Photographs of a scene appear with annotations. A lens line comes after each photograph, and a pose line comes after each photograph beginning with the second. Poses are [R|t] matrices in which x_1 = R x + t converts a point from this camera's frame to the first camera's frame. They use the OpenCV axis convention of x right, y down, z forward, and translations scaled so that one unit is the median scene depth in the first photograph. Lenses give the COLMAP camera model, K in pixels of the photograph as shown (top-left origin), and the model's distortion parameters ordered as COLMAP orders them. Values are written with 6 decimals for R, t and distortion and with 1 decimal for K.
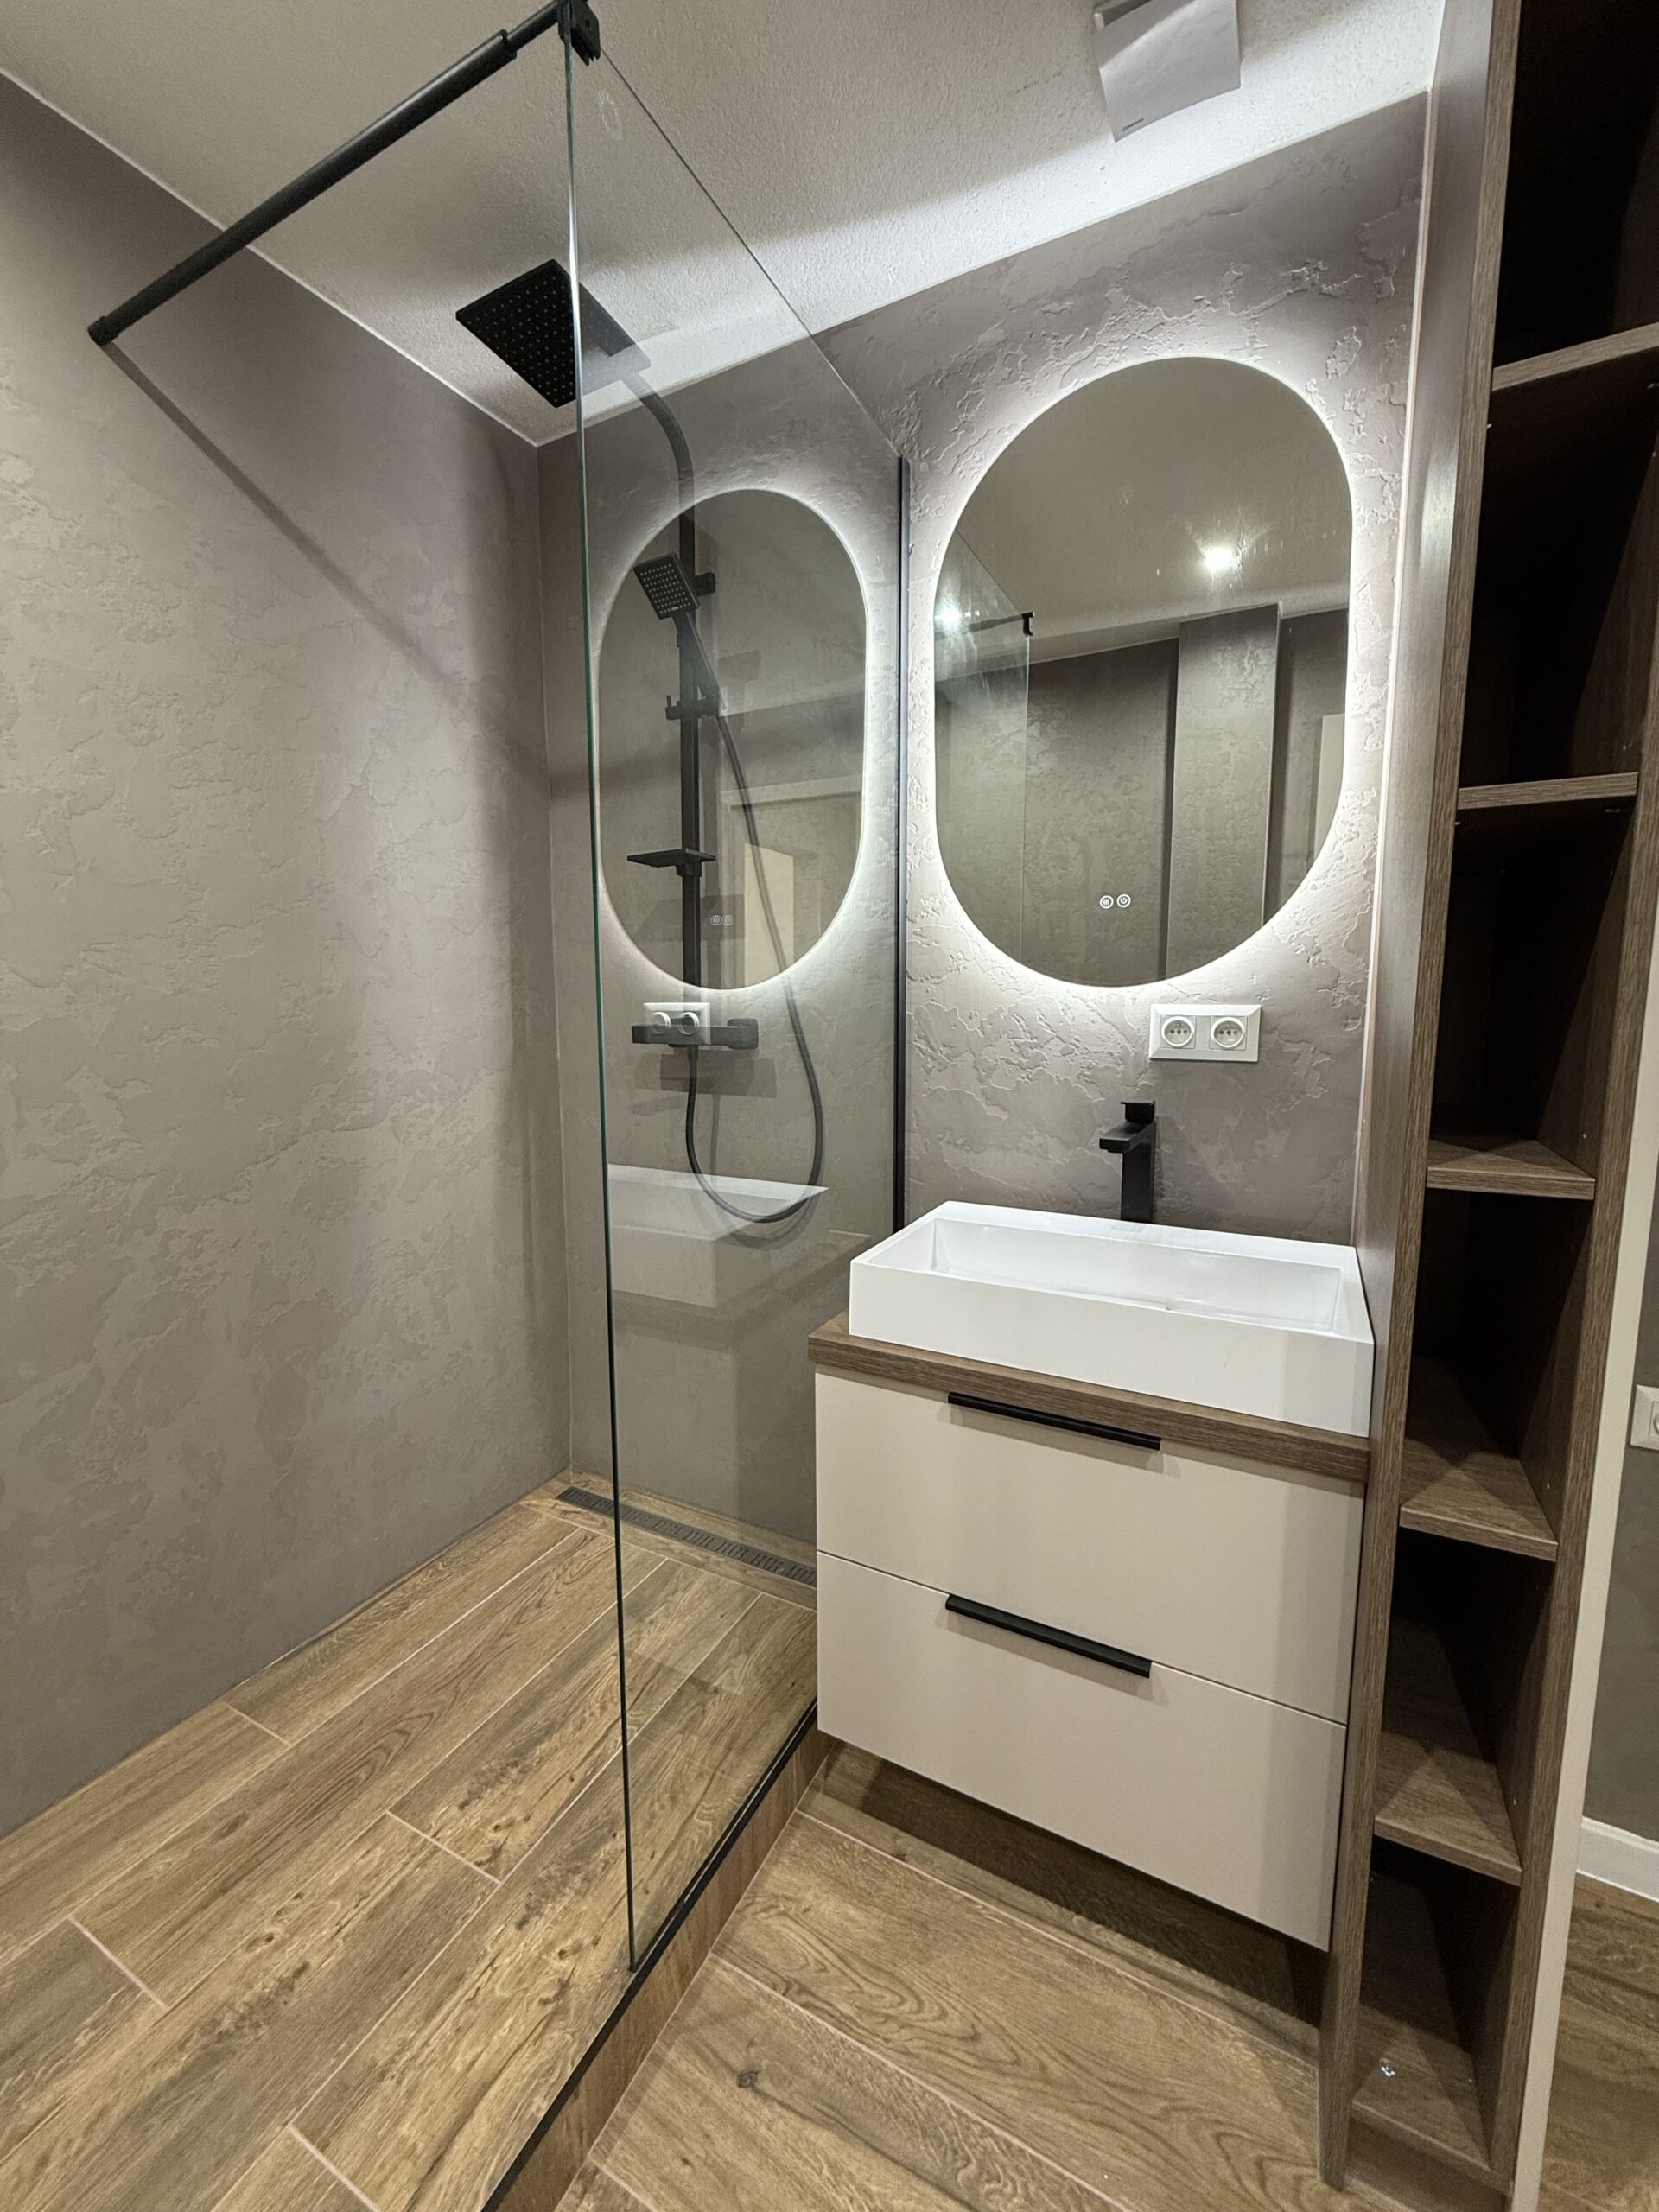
lens RADIAL K [[879.9, 0, 842.5], [0, 879.9, 1109.2], [0, 0, 1]] dist [-0.004084, 0.000445]
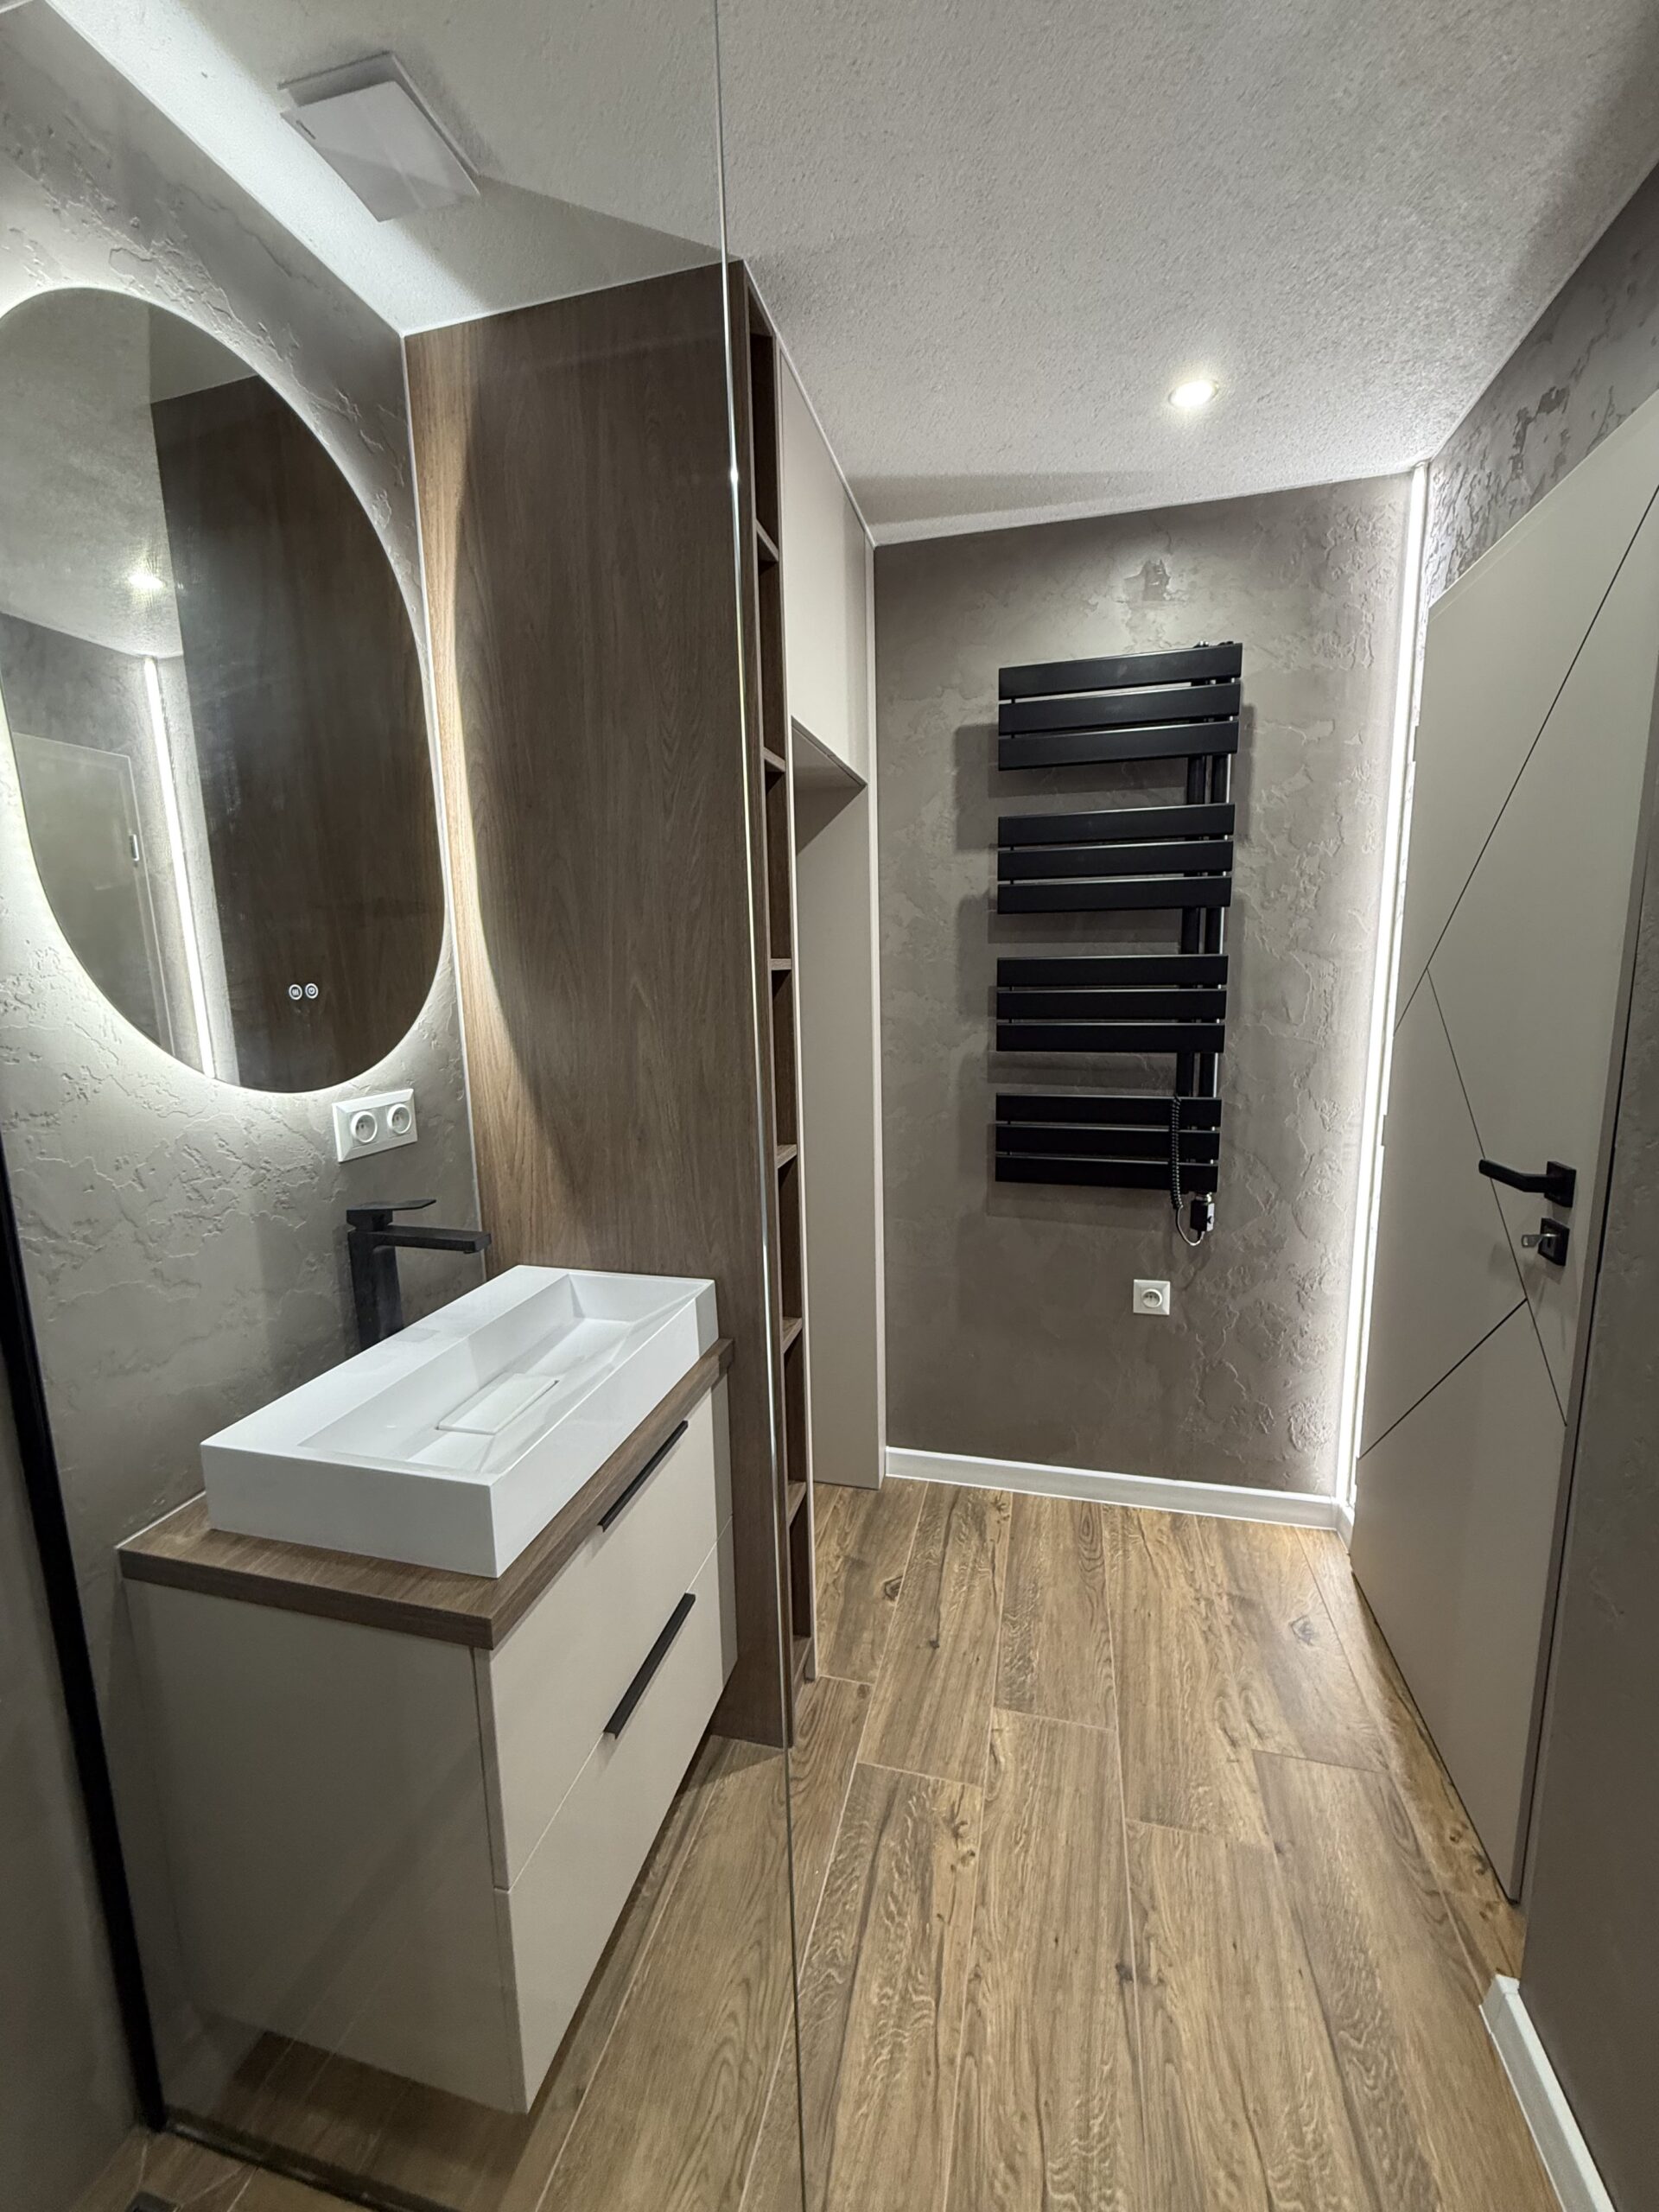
lens RADIAL K [[879.9, 0, 830.7], [0, 879.9, 1109.9], [0, 0, 1]] dist [-0.004084, 0.000445]
pose [[-0.232789, -0.145876, 0.961524, -0.757079], [0.155511, 0.970381, 0.184870, -0.239310], [-0.960013, 0.192563, -0.203209, 0.830981]]
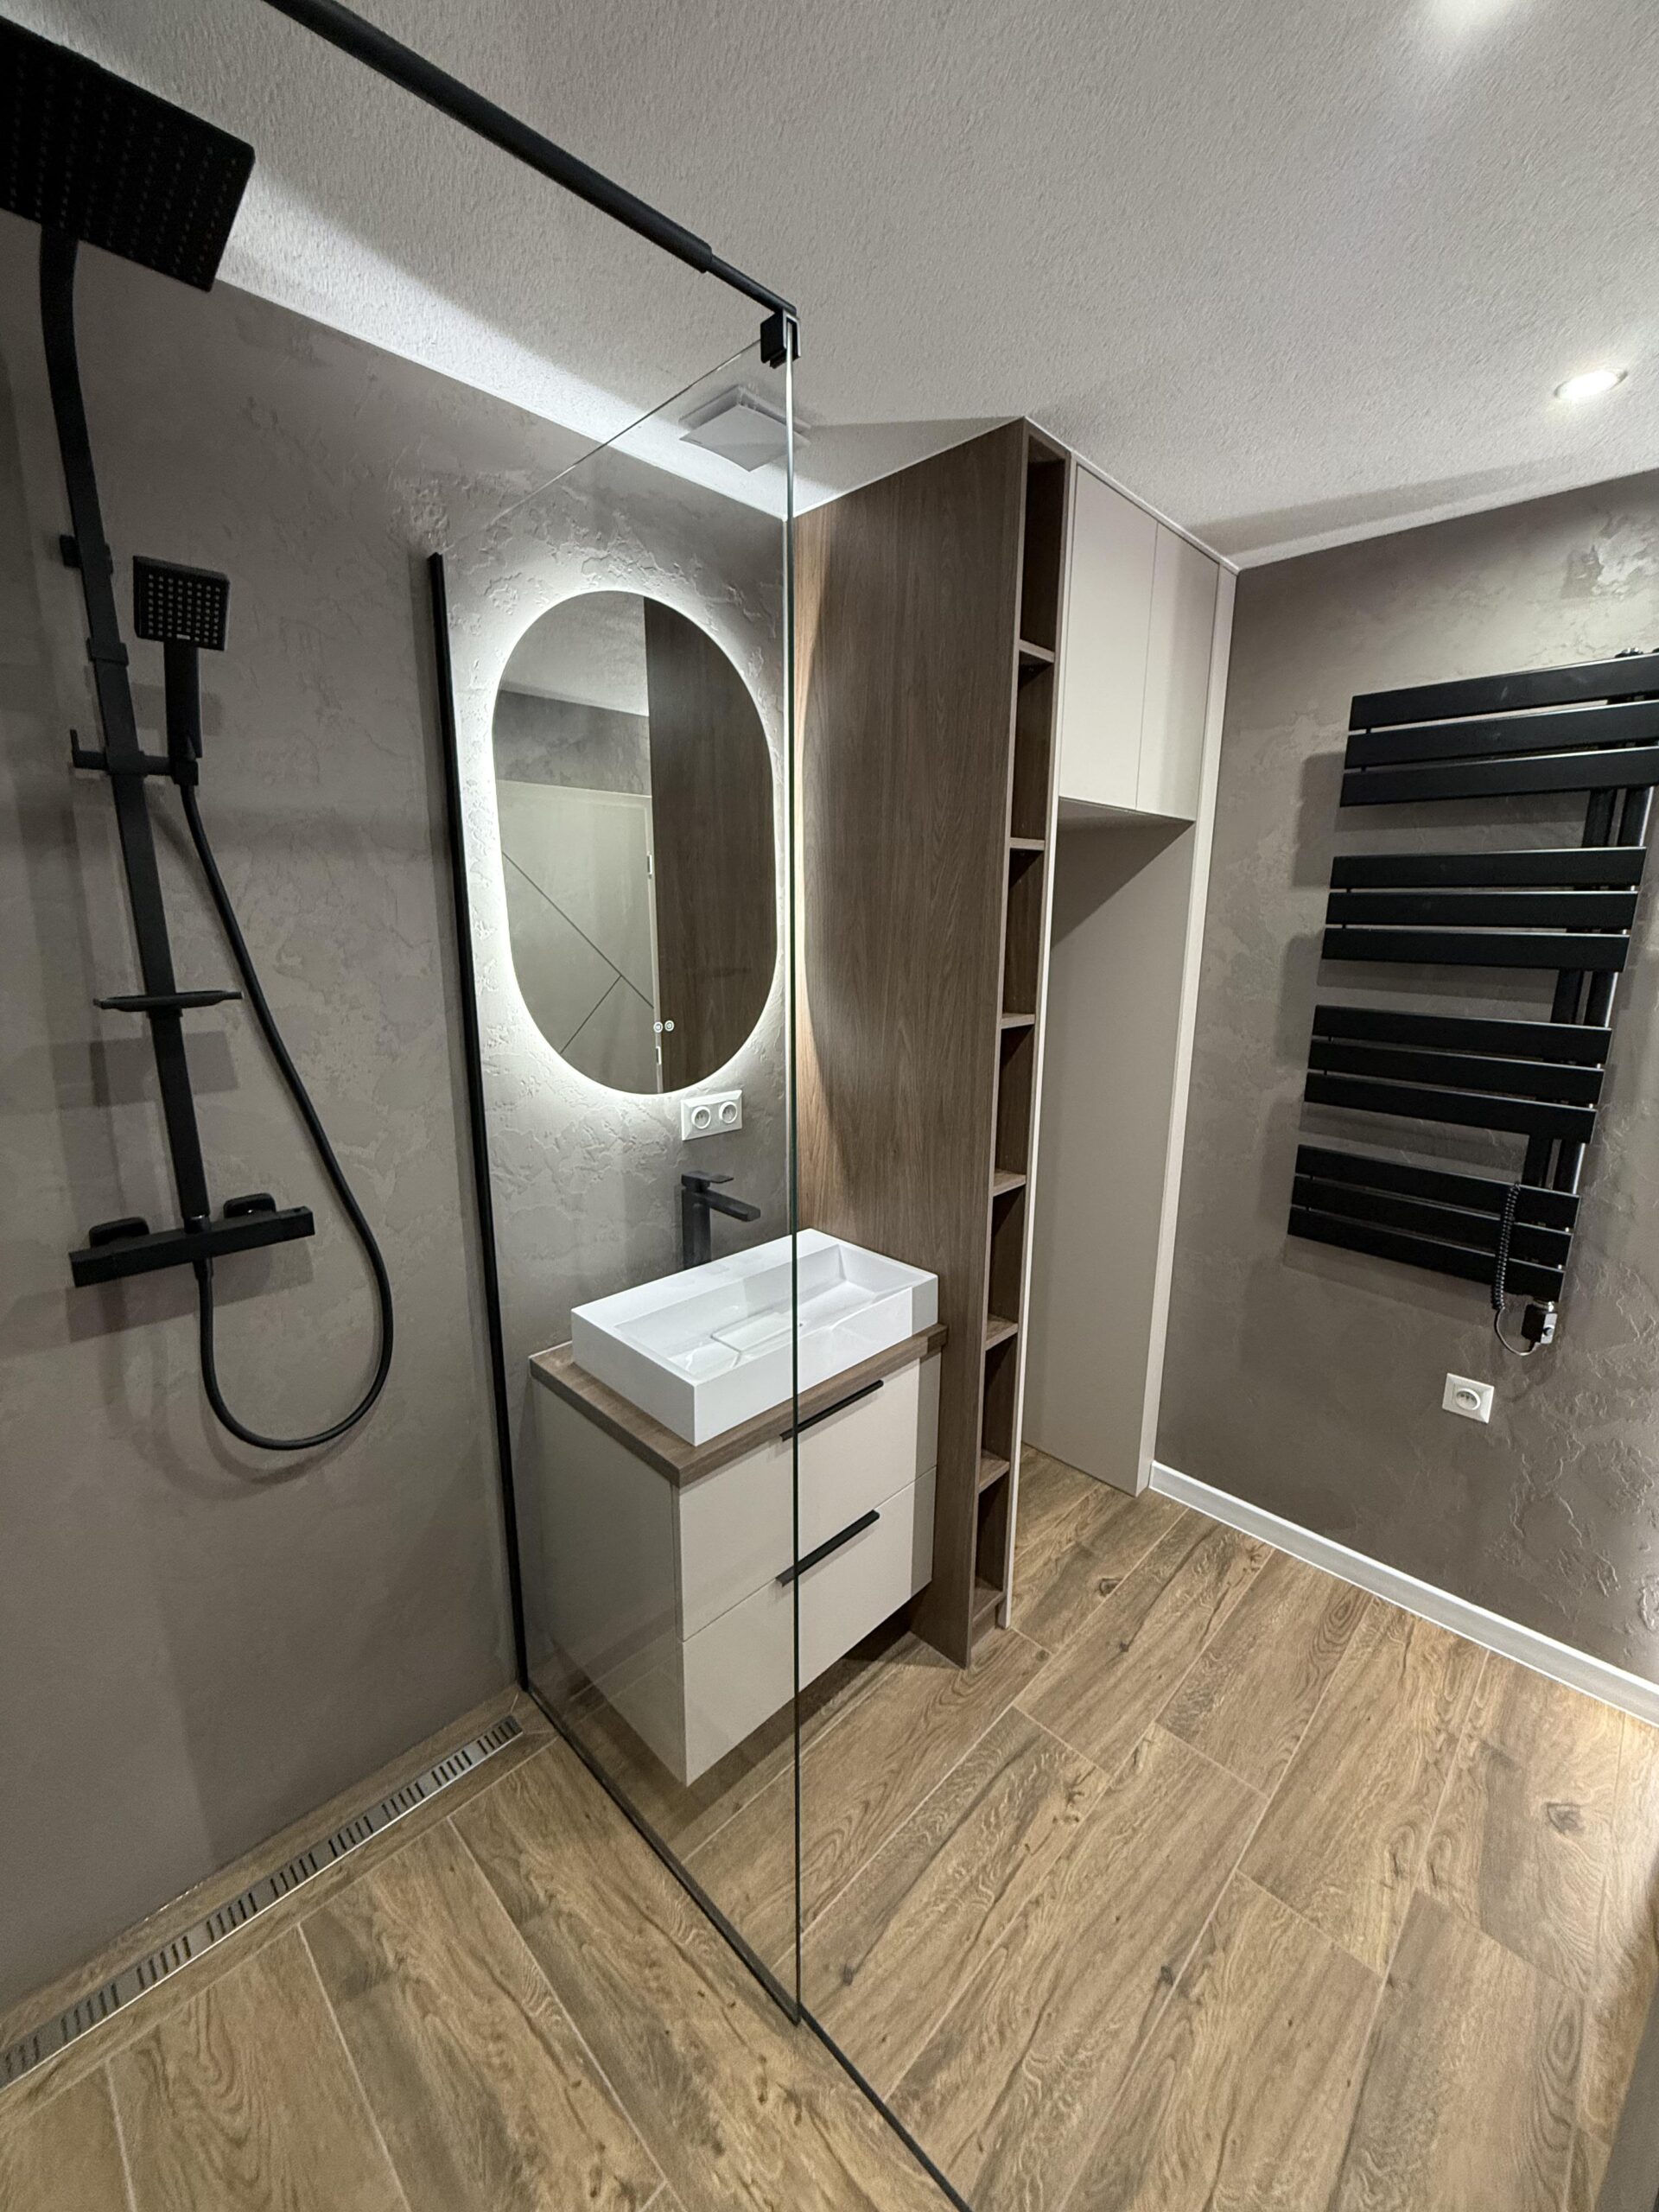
lens RADIAL K [[879.9, 0, 823.6], [0, 879.9, 1113.4], [0, 0, 1]] dist [-0.004084, 0.000445]
pose [[0.292720, -0.206251, 0.933689, -0.963362], [0.122221, 0.976521, 0.177395, -0.365534], [-0.948355, 0.062190, 0.311055, 0.474800]]
